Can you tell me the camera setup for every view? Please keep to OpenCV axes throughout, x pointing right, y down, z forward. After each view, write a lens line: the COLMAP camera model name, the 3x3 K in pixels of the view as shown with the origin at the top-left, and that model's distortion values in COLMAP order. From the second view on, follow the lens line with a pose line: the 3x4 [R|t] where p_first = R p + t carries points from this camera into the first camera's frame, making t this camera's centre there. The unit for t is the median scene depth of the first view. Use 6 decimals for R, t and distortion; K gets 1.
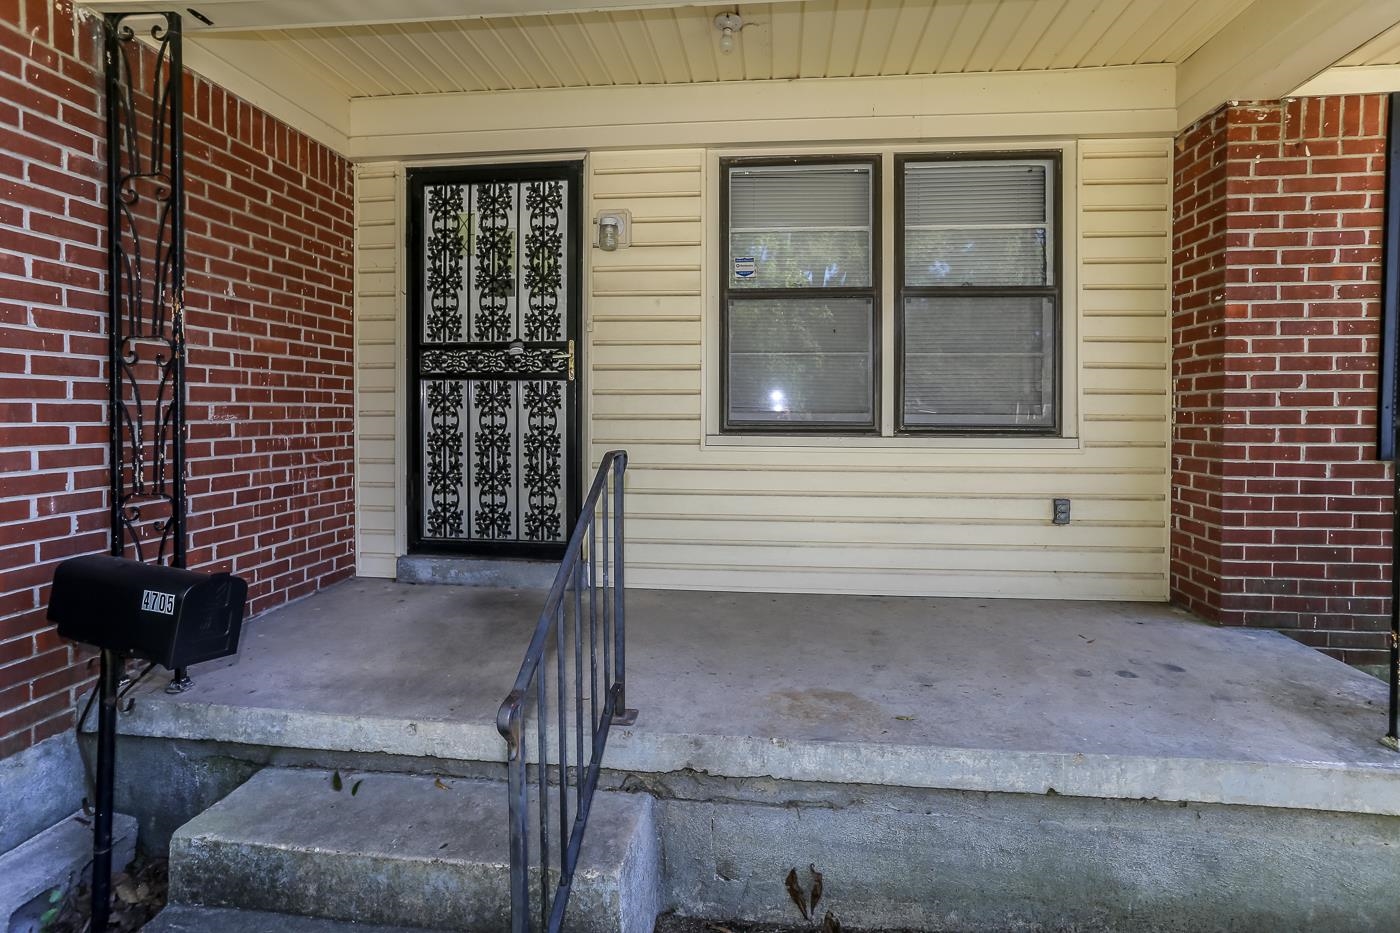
lens RADIAL K [[684.4, 0, 709.3], [0, 684.4, 426.9], [0, 0, 1]] dist [-0.051707, 0.026636]
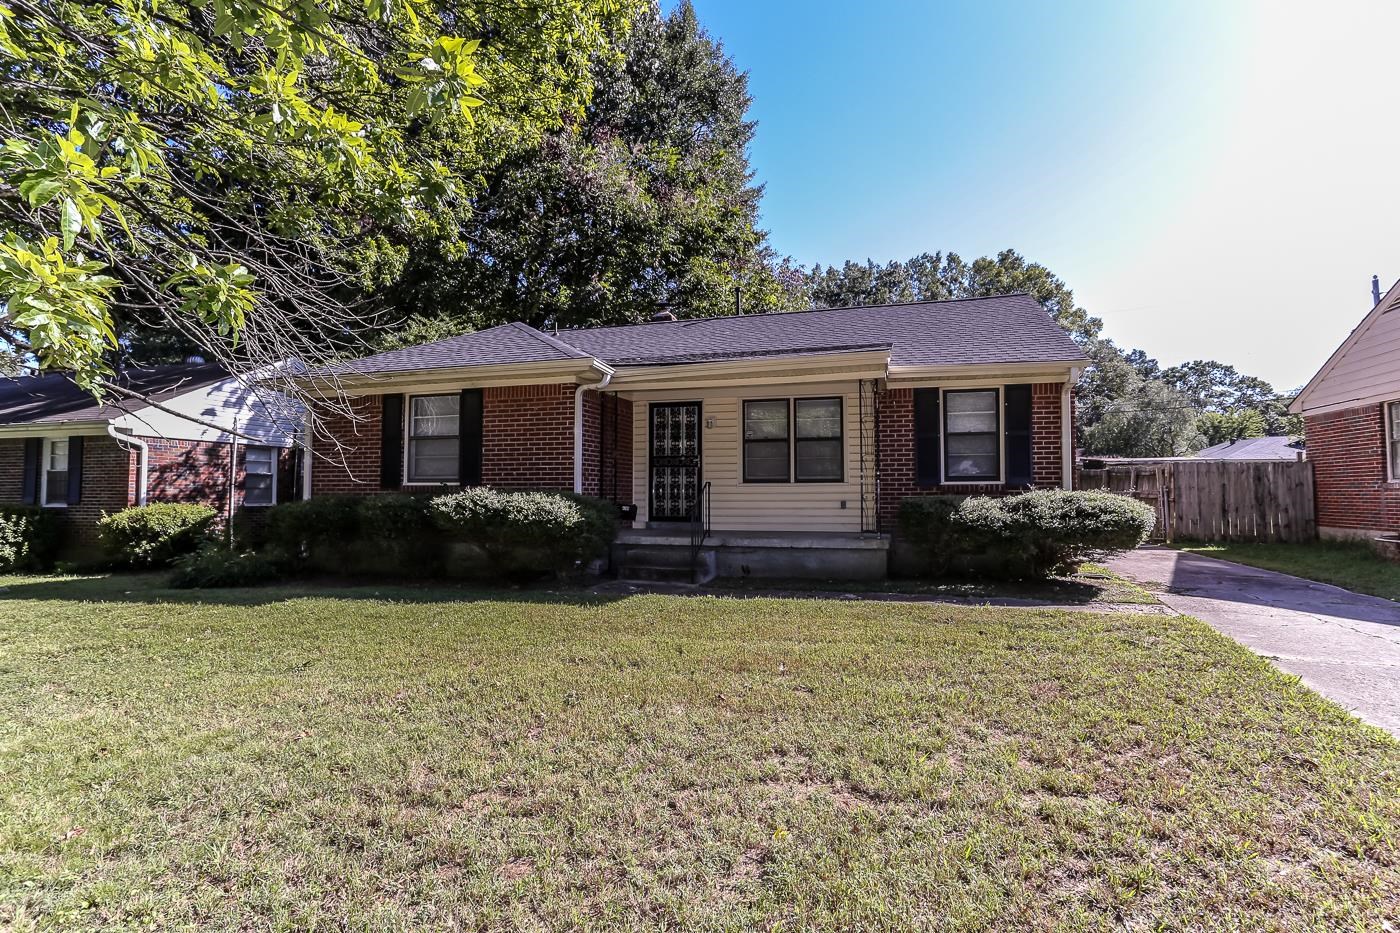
lens RADIAL K [[683.5, 0, 699.5], [0, 683.5, 498.6], [0, 0, 1]] dist [-0.029785, 0.000774]
pose [[0.981707, -0.002863, -0.190379, 0.438386], [-0.000578, 0.999838, -0.018015, 0.146478], [0.190400, 0.017795, 0.981545, -2.283839]]
